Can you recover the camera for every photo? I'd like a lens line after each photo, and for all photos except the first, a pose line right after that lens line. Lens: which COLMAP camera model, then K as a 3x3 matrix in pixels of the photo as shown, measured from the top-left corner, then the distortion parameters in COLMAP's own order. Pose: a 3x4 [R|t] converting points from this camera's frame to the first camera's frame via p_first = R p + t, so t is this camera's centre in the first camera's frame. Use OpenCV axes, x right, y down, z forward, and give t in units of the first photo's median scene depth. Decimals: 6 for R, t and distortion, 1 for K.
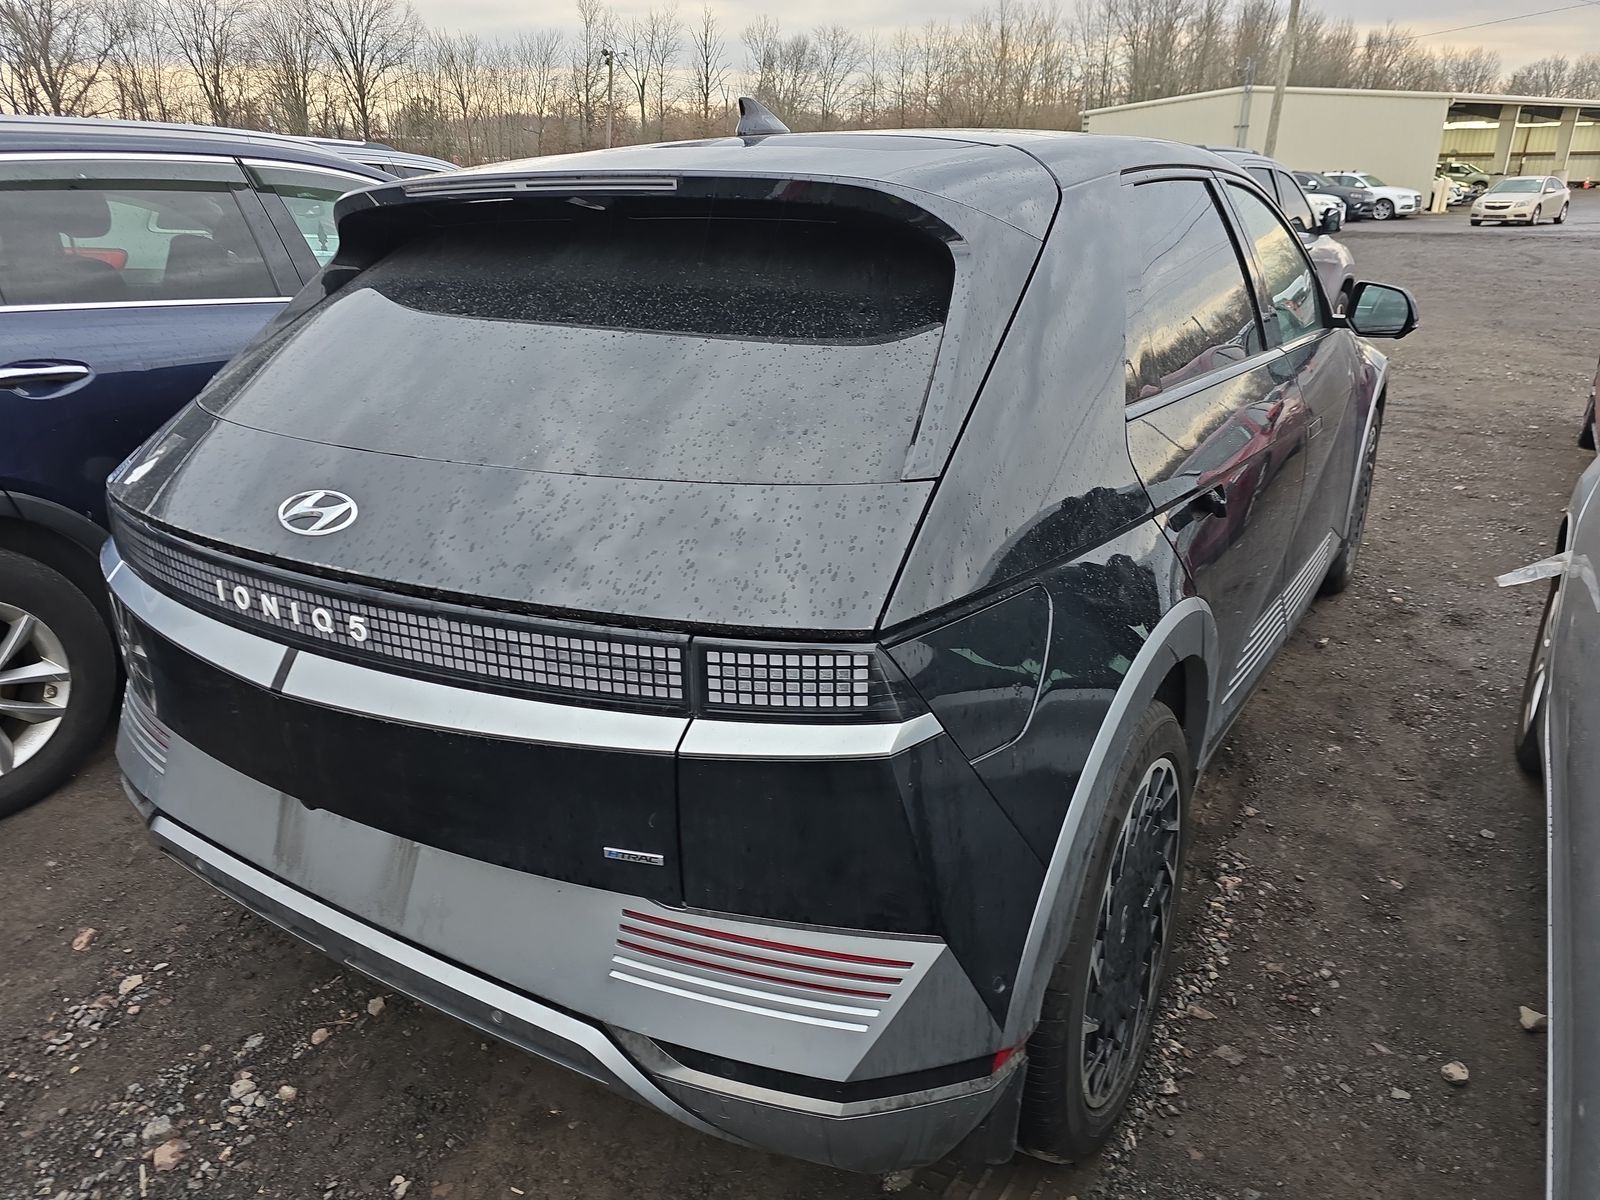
lens RADIAL K [[1051.4, 0, 754.6], [0, 1051.4, 580.9], [0, 0, 1]] dist [0.054779, -0.042676]
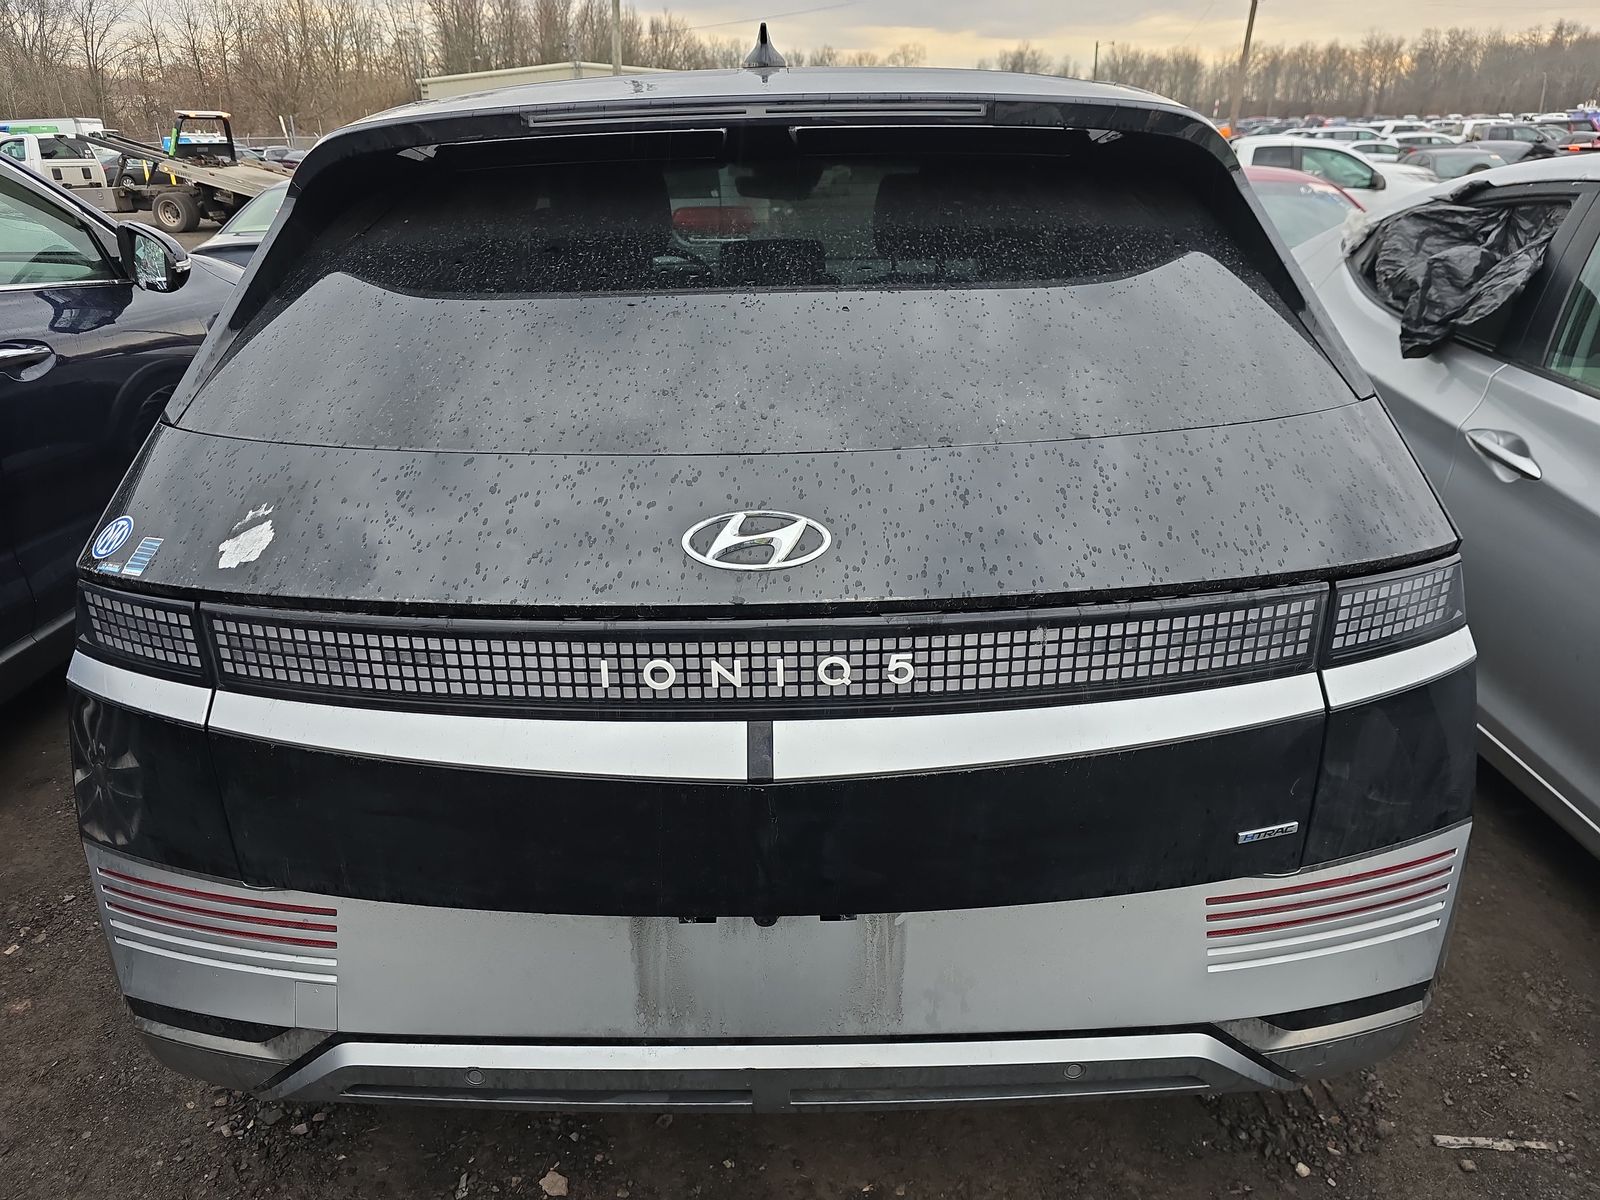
lens RADIAL K [[1087.4, 0, 758.5], [0, 1087.4, 592.8], [0, 0, 1]] dist [0.038200, -0.045753]
pose [[0.851215, -0.191779, 0.488523, -0.856798], [0.180795, 0.981020, 0.070095, -0.086985], [-0.492693, 0.028657, 0.869731, 0.349481]]
